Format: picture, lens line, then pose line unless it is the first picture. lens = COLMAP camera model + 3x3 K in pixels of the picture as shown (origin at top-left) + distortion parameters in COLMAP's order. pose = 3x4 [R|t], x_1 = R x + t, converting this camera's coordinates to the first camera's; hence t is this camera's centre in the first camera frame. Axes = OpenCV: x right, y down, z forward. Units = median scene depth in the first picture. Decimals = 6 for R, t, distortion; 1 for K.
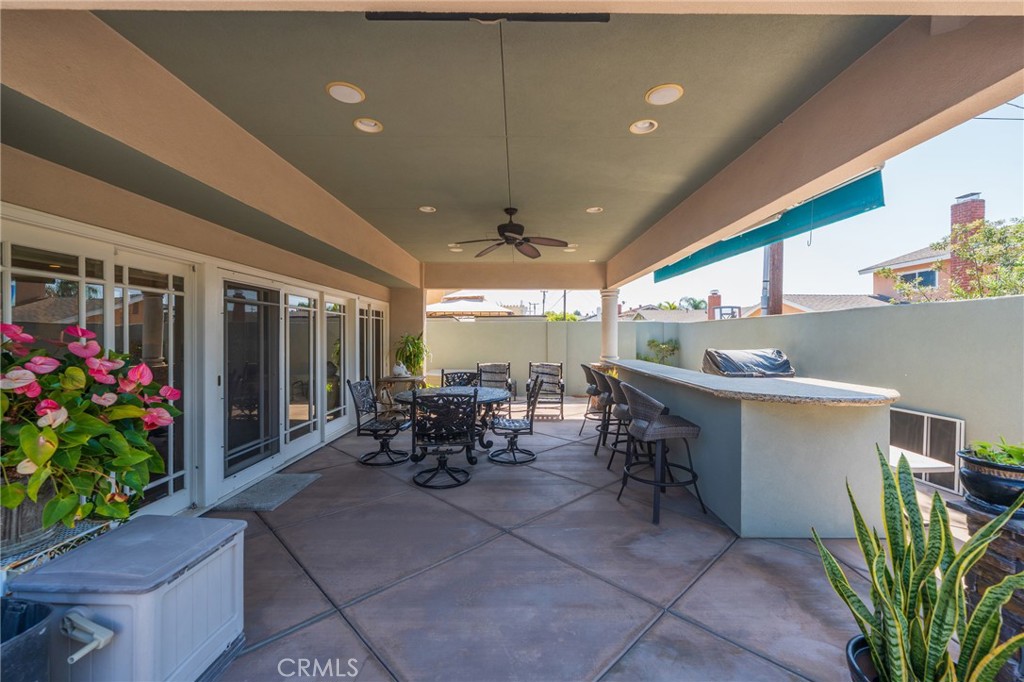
lens RADIAL K [[412.2, 0, 512.6], [0, 412.2, 340.5], [0, 0, 1]] dist [0.002610, -0.000164]
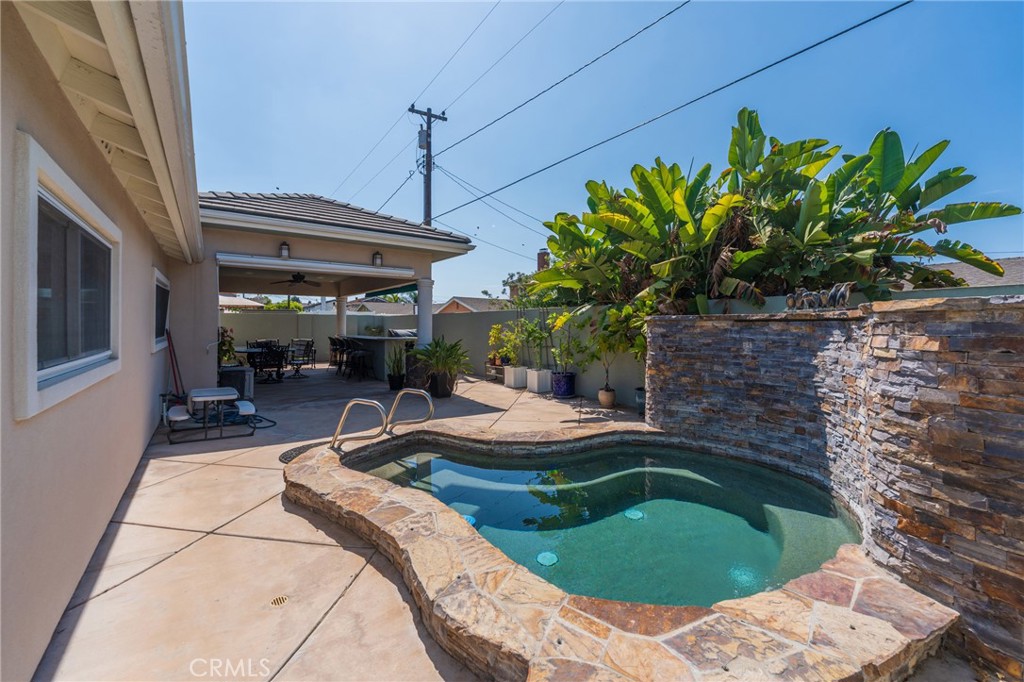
lens RADIAL K [[412.2, 0, 511.8], [0, 412.2, 333.6], [0, 0, 1]] dist [0.002610, -0.000164]
pose [[0.805121, -0.011049, 0.593008, -0.225597], [0.008138, 0.999938, 0.007583, 0.025759], [-0.593055, -0.001279, 0.805161, -0.843357]]
